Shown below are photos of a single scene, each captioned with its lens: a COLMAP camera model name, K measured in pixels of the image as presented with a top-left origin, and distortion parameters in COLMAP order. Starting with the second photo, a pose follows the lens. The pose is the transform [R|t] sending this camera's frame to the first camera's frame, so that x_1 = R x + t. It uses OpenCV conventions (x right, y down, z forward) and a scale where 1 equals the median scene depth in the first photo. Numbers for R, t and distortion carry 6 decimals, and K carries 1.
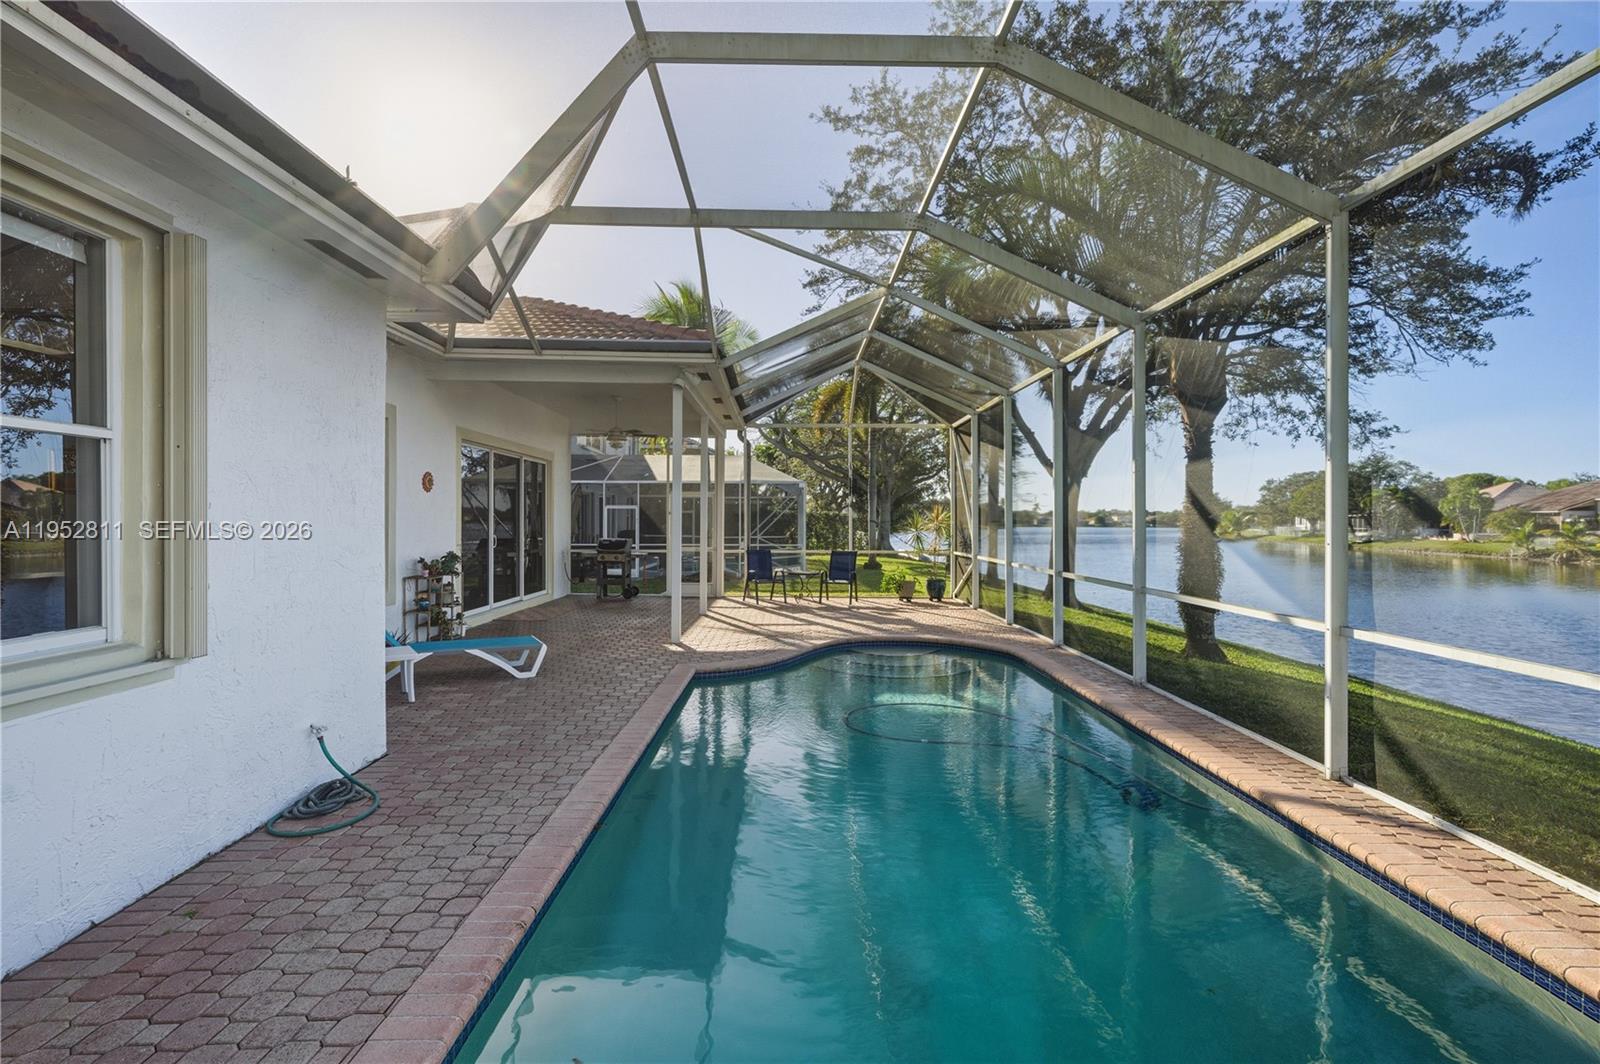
lens RADIAL K [[734.0, 0, 805.5], [0, 734.0, 524.7], [0, 0, 1]] dist [-0.001728, 0.000099]
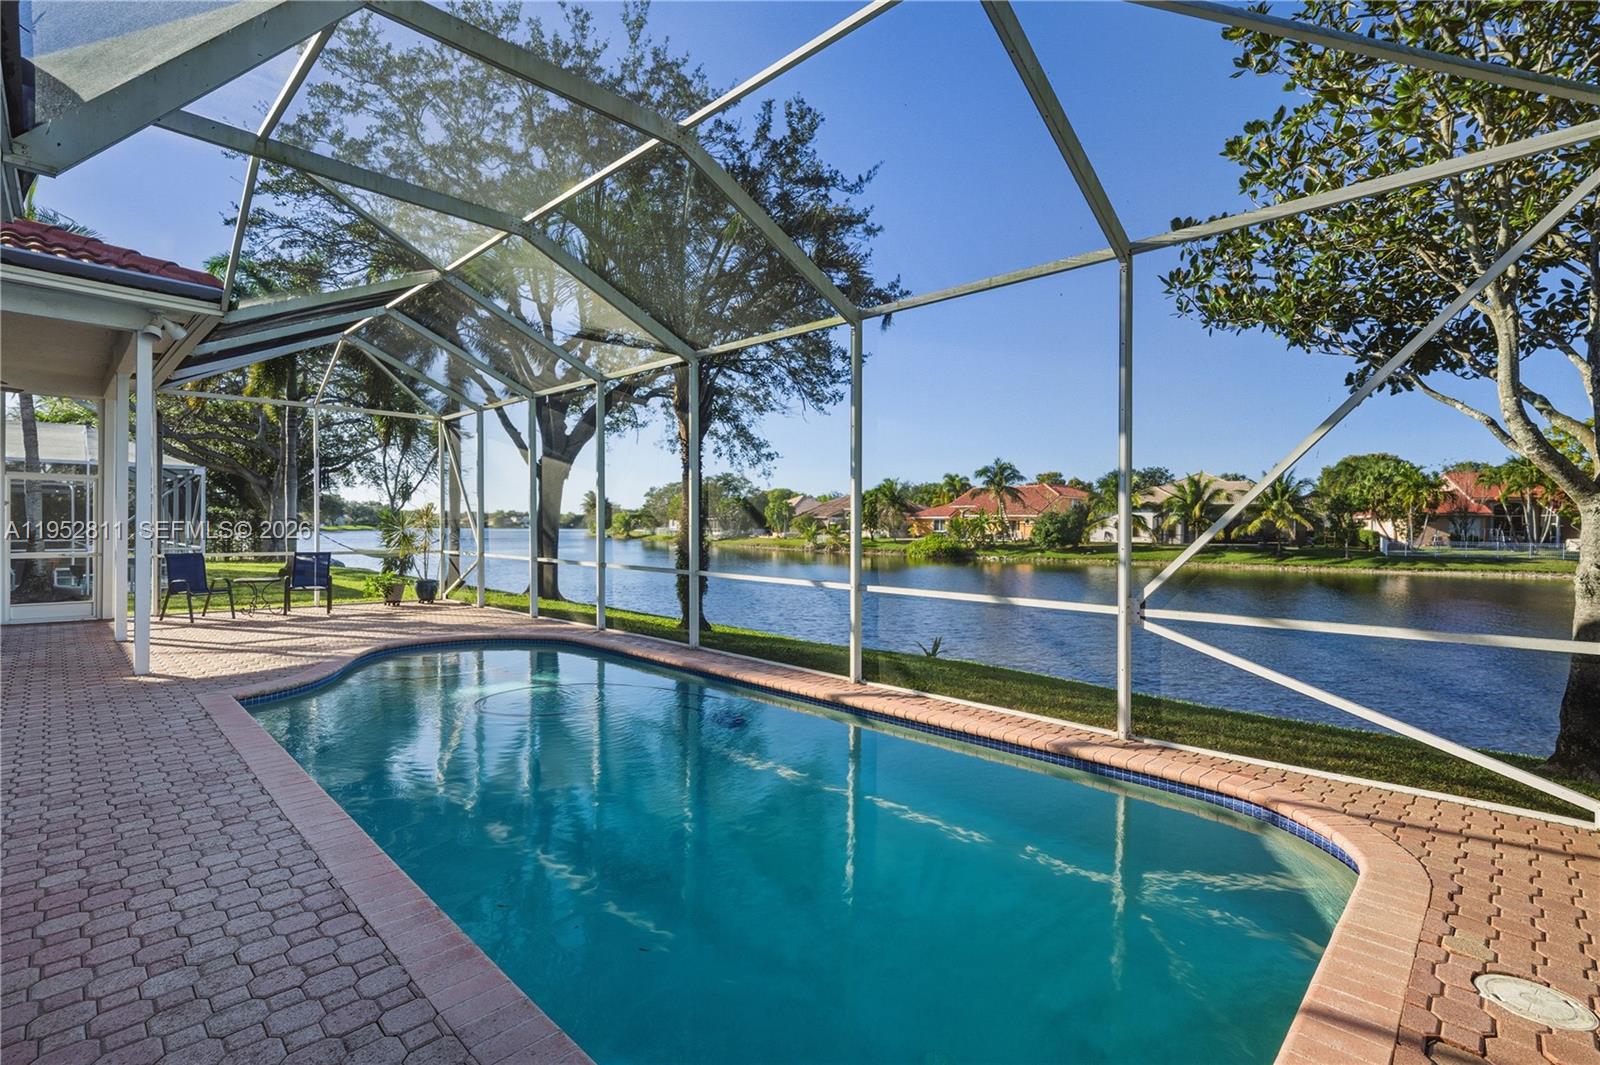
lens RADIAL K [[733.8, 0, 800.0], [0, 733.8, 532.5], [0, 0, 1]] dist [0.000528, 0.000904]
pose [[0.716350, -0.004446, 0.697727, -0.113496], [-0.001858, 0.999964, 0.008280, 0.003537], [-0.697739, -0.007228, 0.716316, -0.008678]]
